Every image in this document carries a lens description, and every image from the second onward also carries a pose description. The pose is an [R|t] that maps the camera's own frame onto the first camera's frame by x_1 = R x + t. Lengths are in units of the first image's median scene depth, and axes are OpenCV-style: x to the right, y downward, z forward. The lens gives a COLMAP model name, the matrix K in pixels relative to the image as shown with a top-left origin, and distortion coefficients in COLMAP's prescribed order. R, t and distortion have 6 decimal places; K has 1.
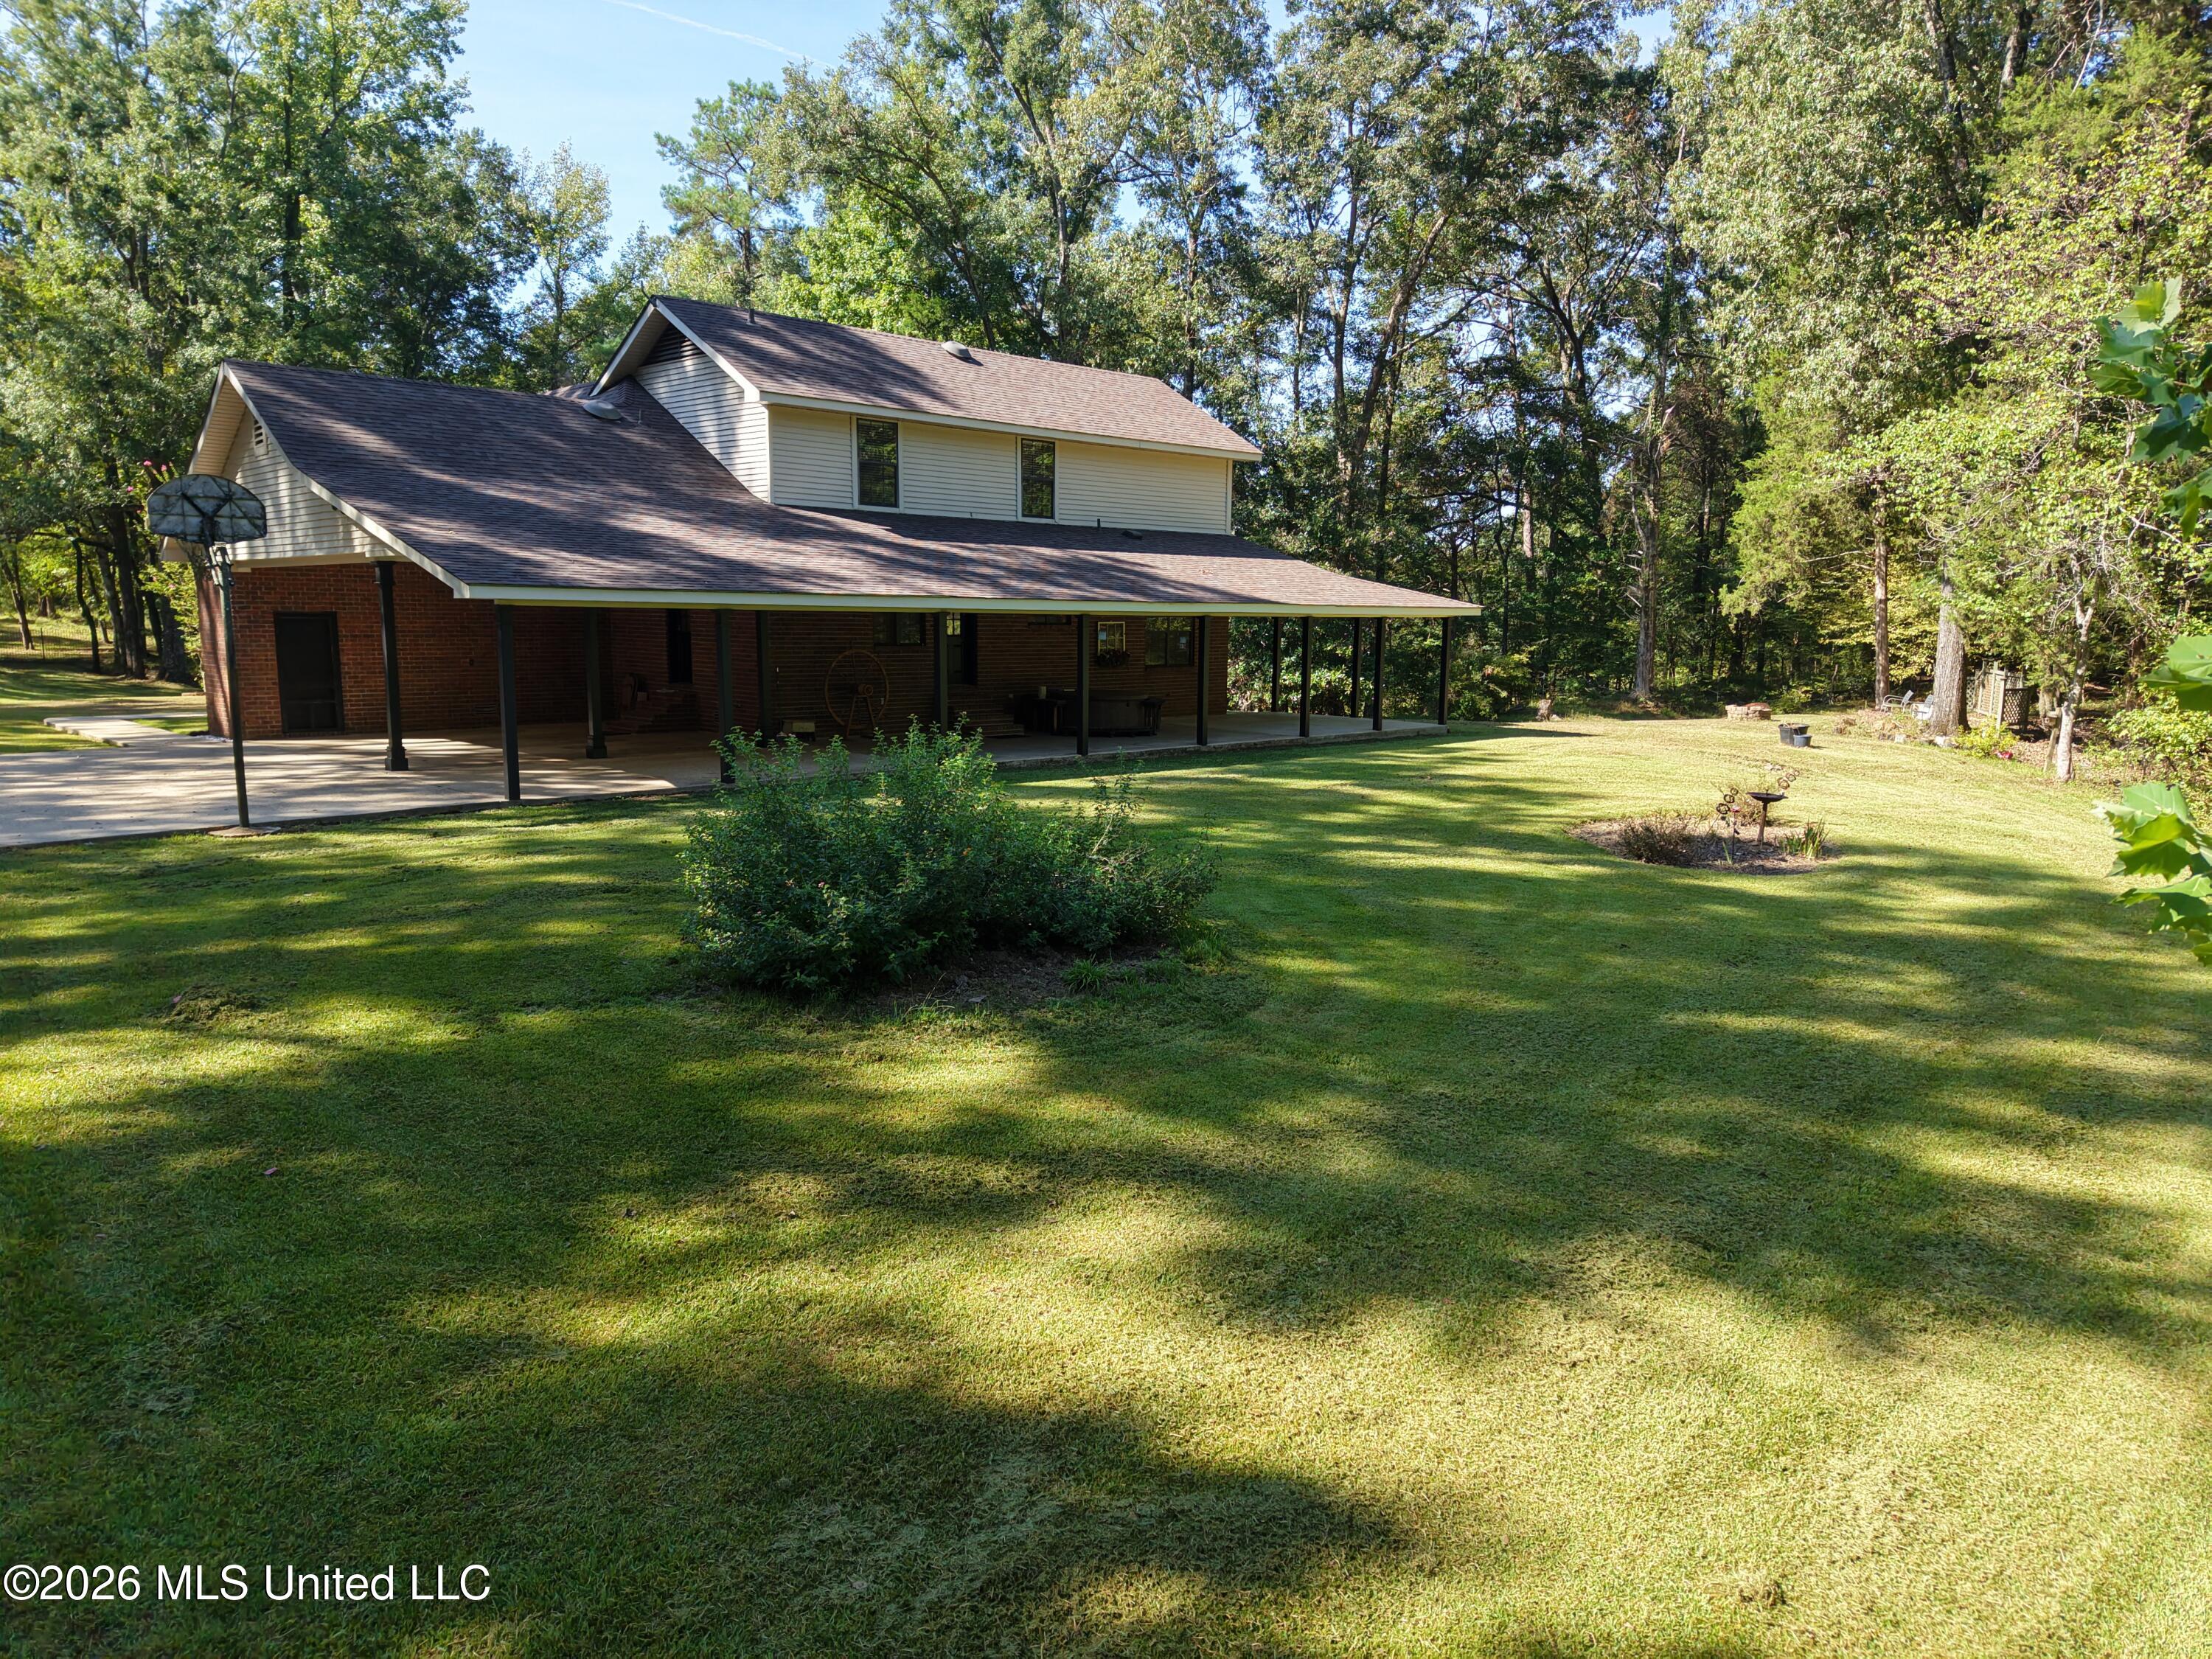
lens RADIAL K [[1483.8, 0, 1098.1], [0, 1483.8, 831.7], [0, 0, 1]] dist [0.019285, -0.012447]
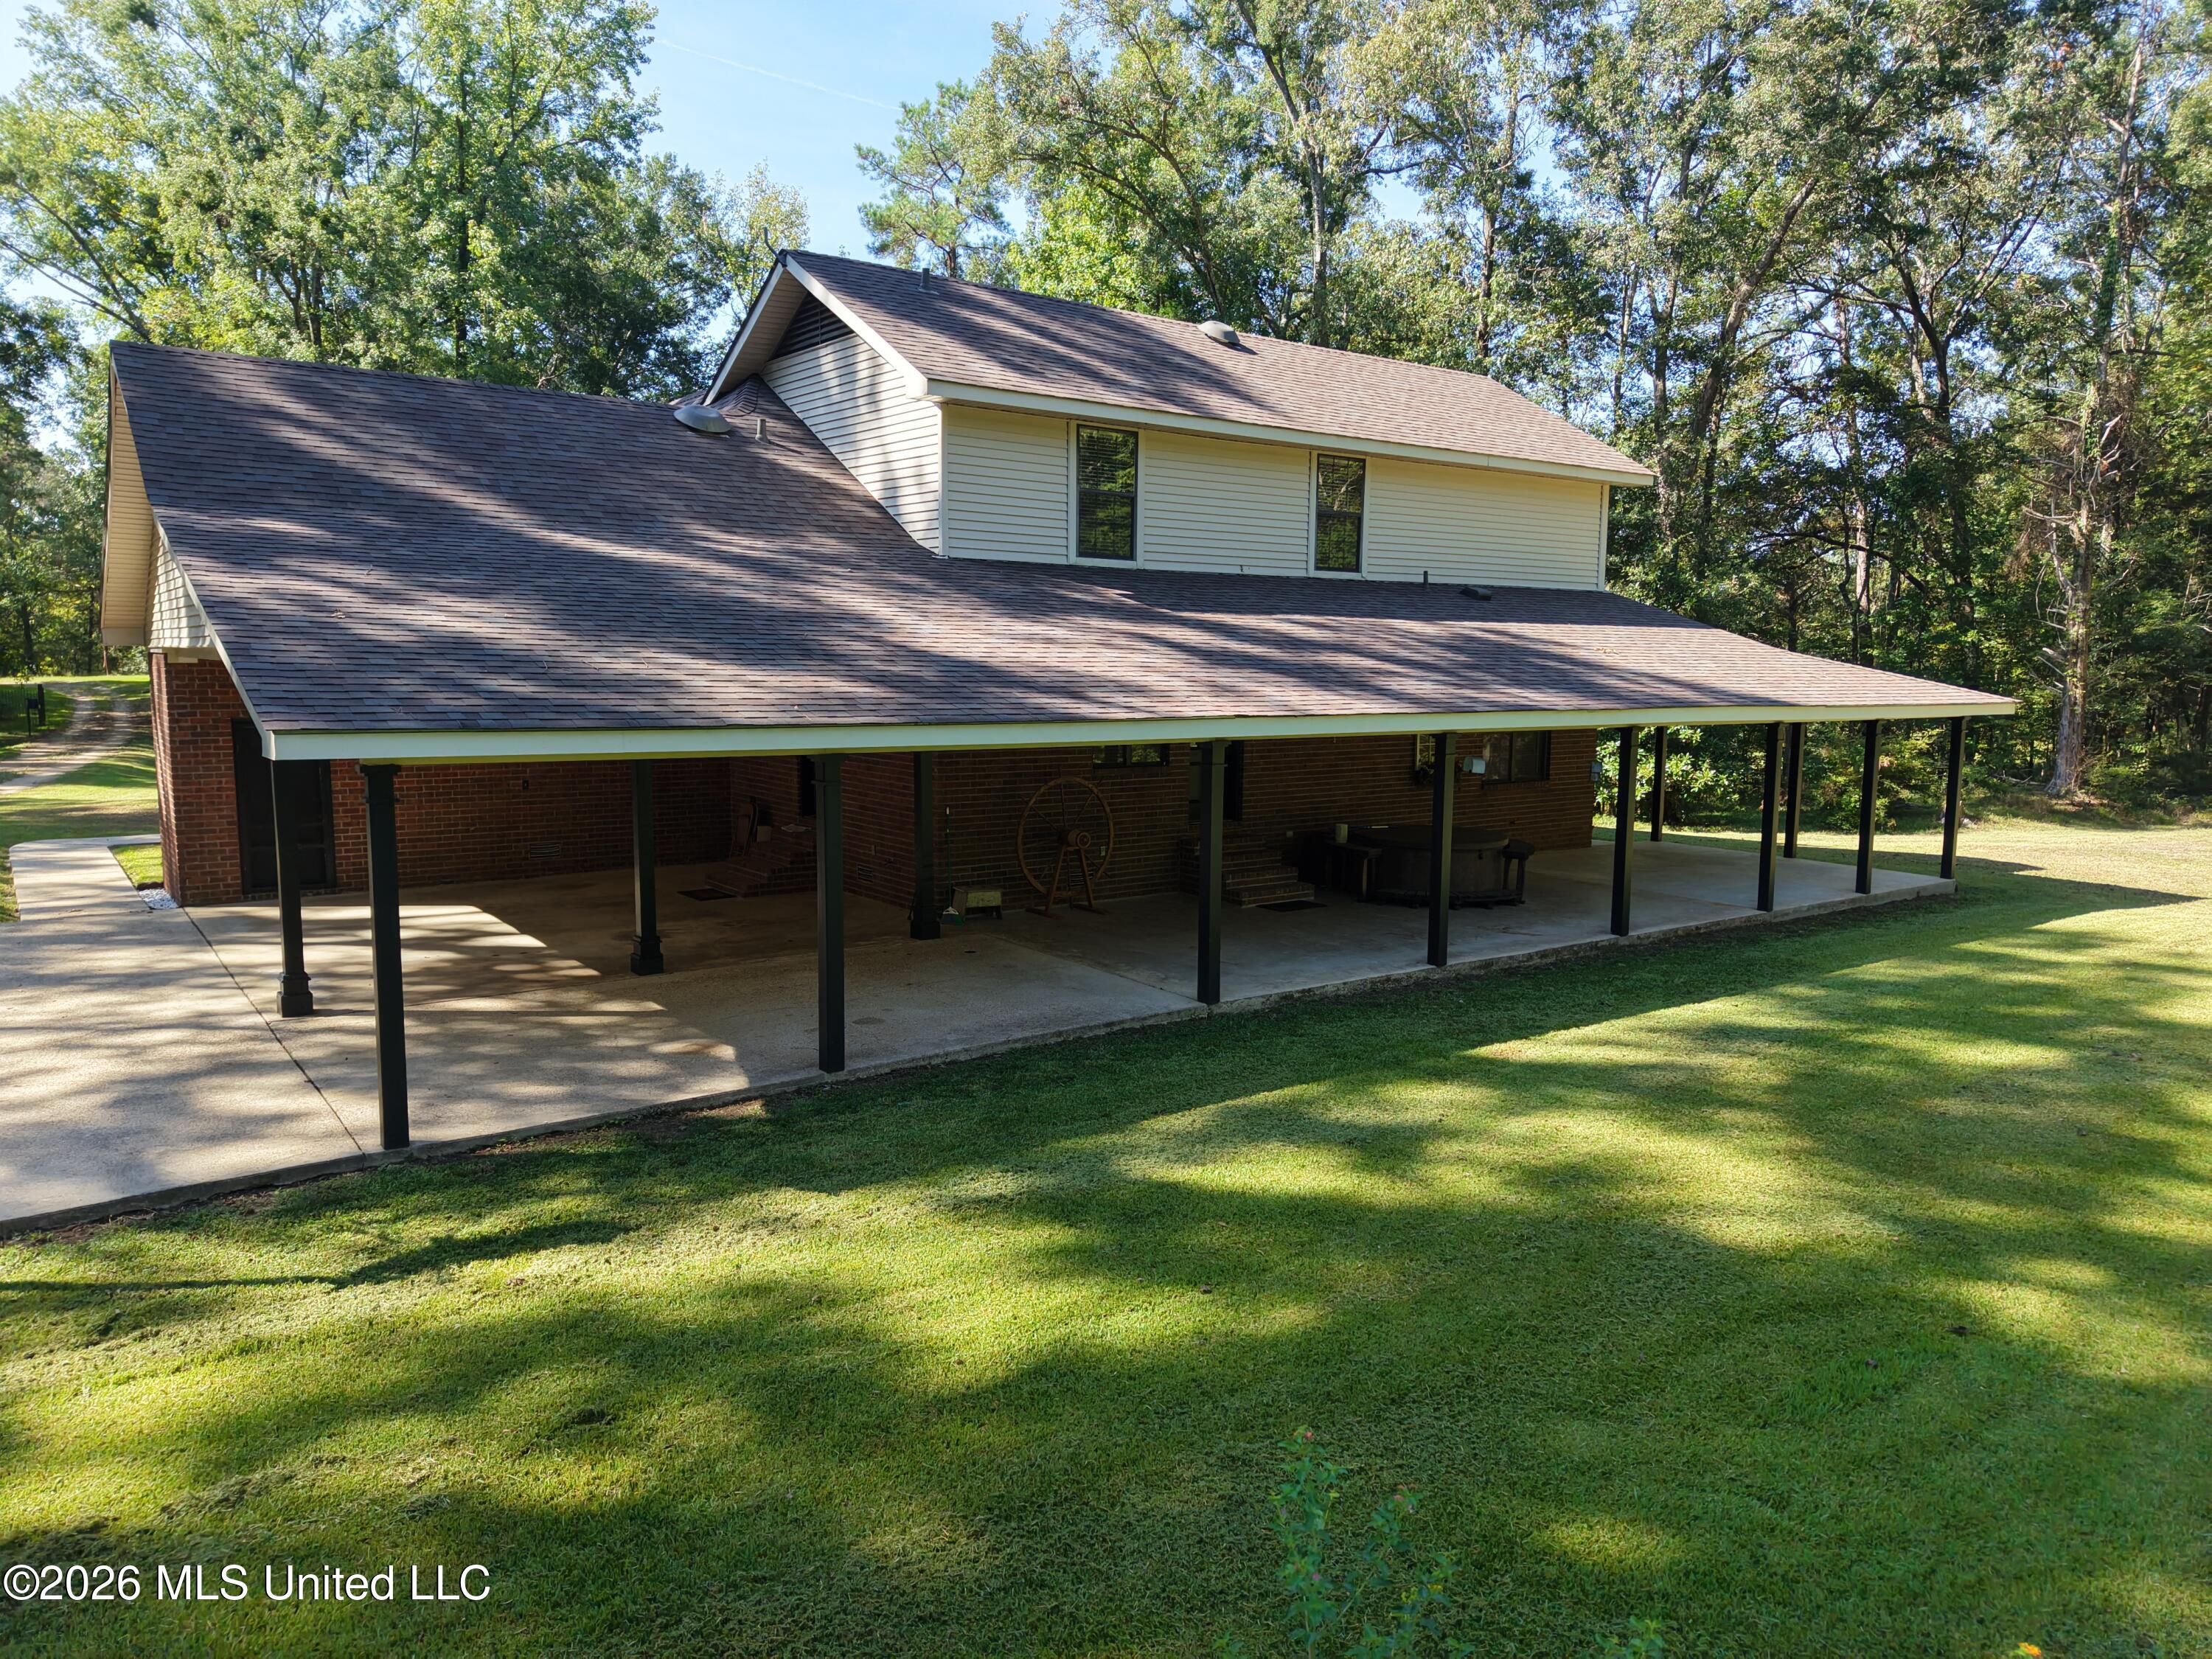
lens RADIAL K [[1483.8, 0, 1098.1], [0, 1483.8, 831.7], [0, 0, 1]] dist [0.019285, -0.012447]
pose [[0.990771, 0.016000, -0.134598, -0.030083], [-0.020188, 0.999352, -0.029804, -0.038196], [0.134034, 0.032246, 0.990452, 0.173198]]
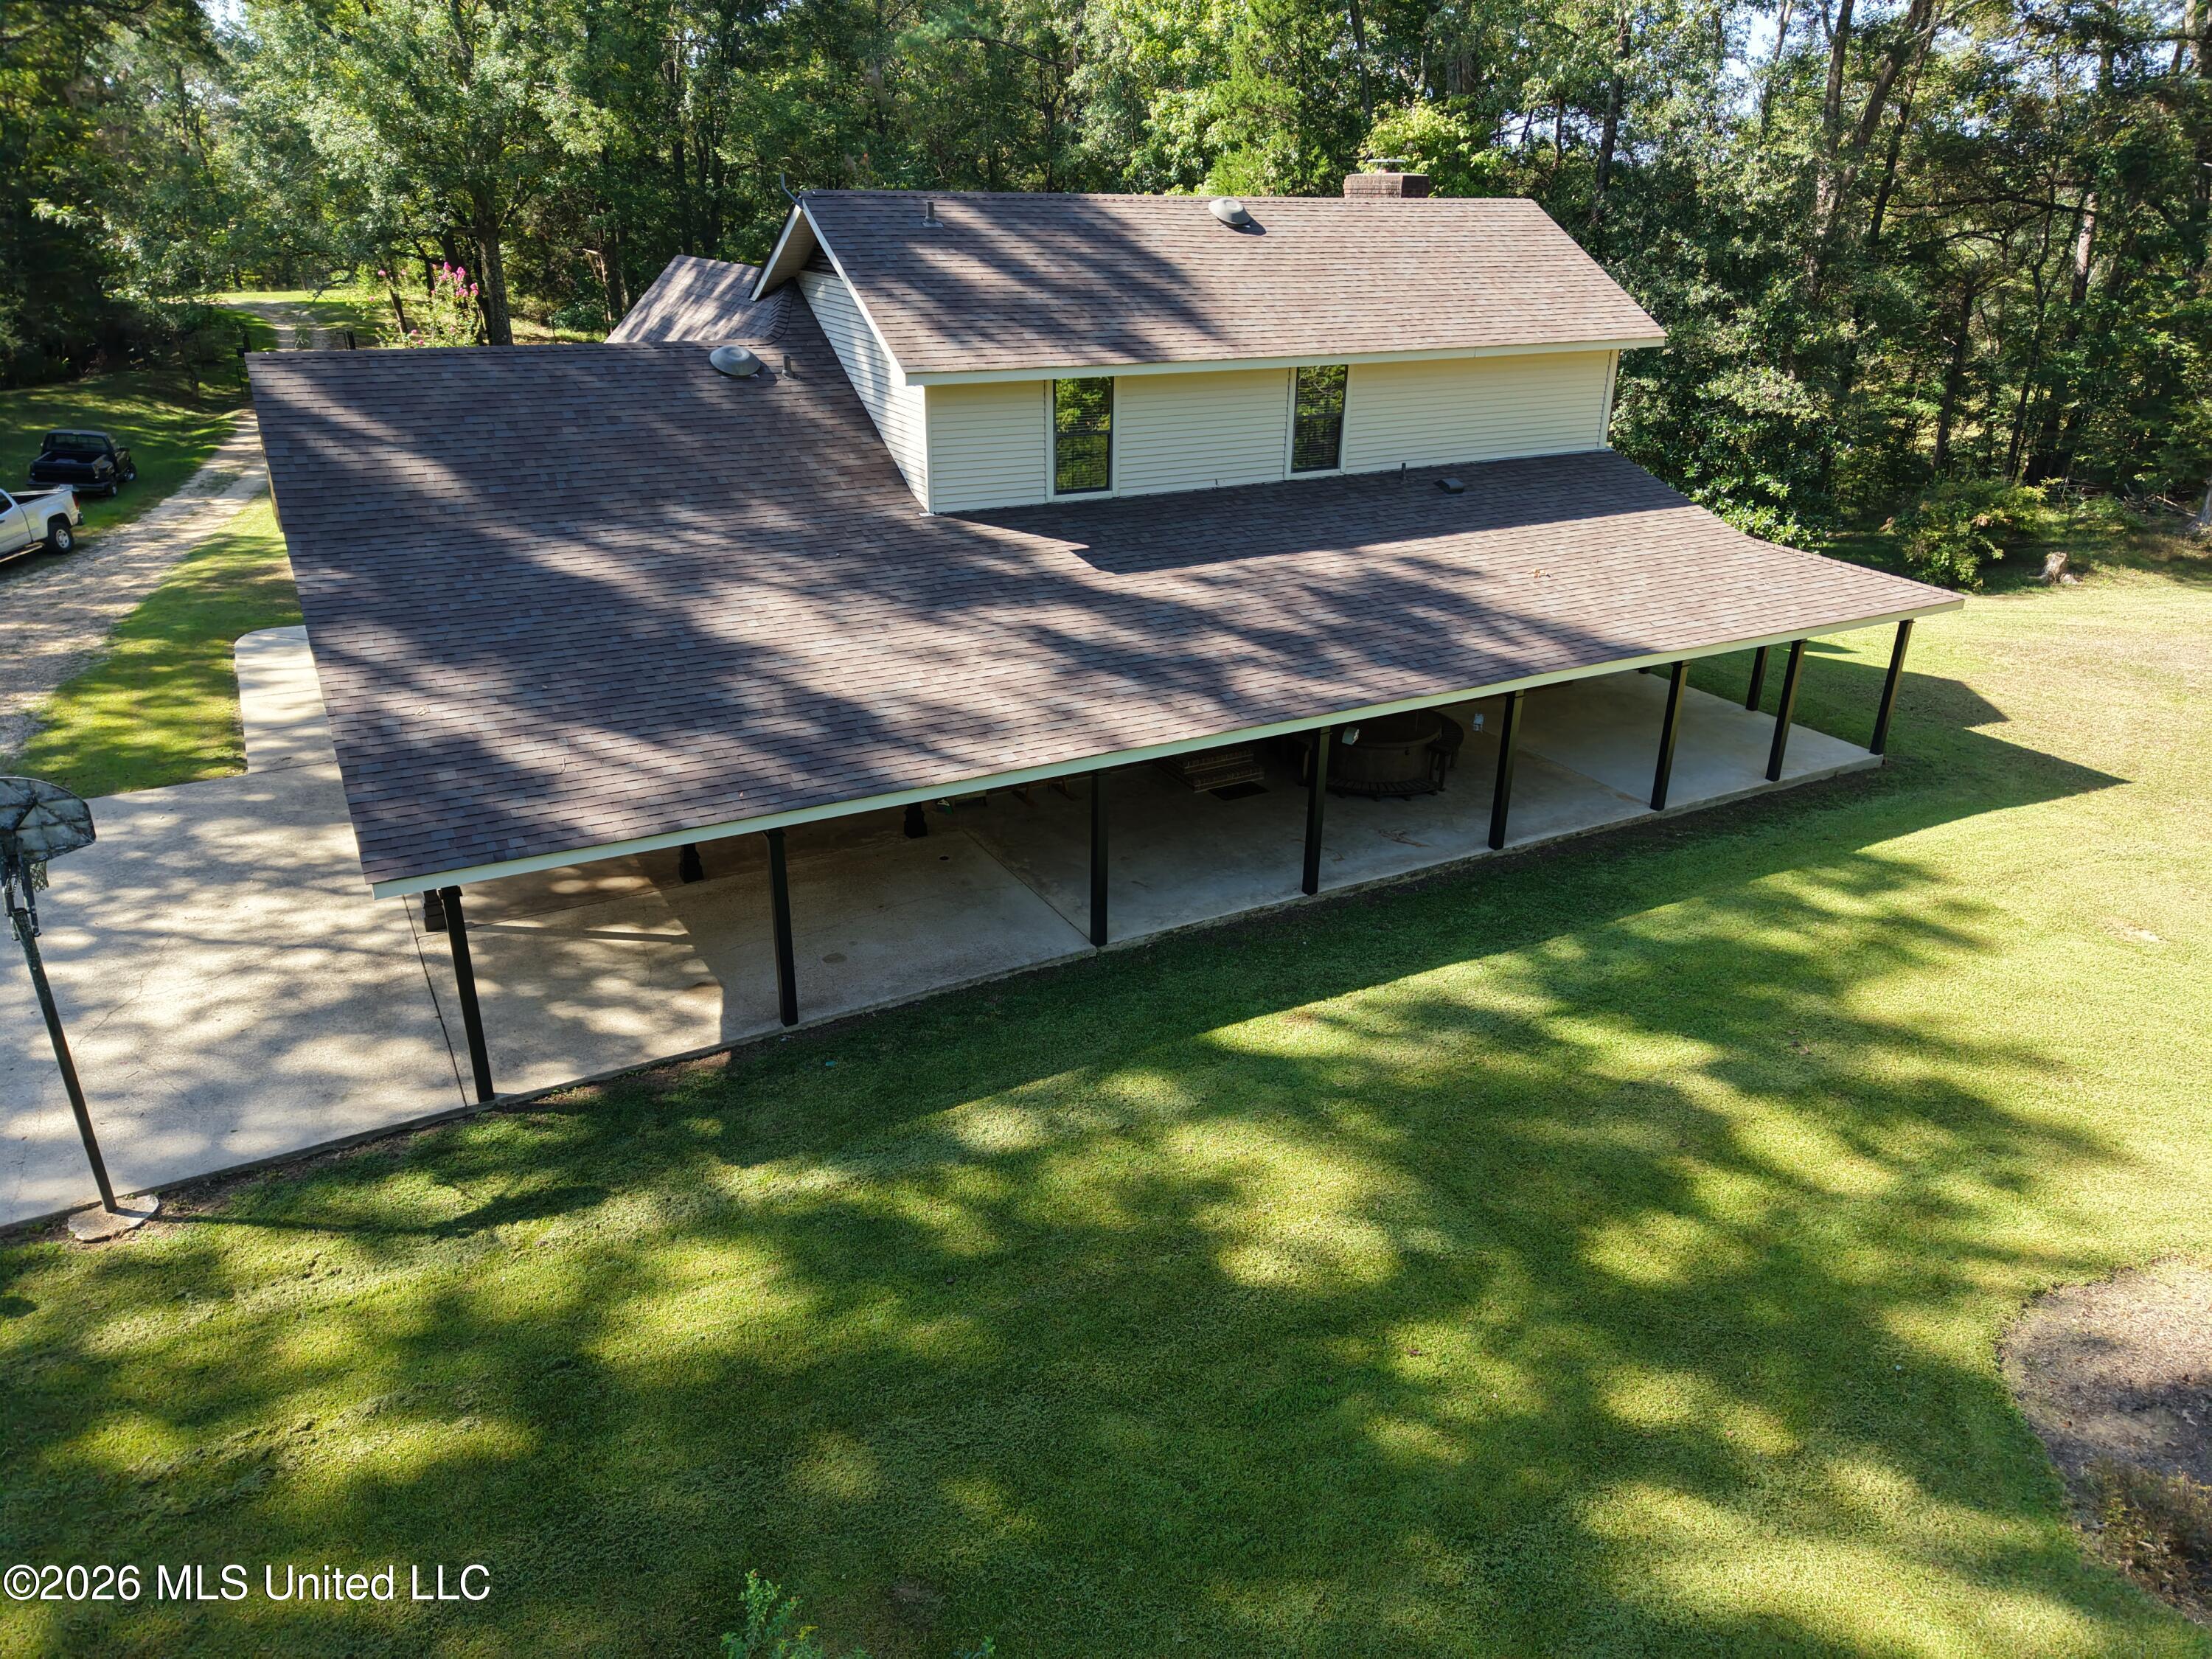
lens RADIAL K [[1483.8, 0, 1098.1], [0, 1483.8, 831.7], [0, 0, 1]] dist [0.019285, -0.012447]
pose [[0.964863, 0.104639, -0.241018, 0.027592], [-0.040565, 0.965606, 0.256827, -0.119900], [0.259603, -0.238026, 0.935922, 0.128865]]
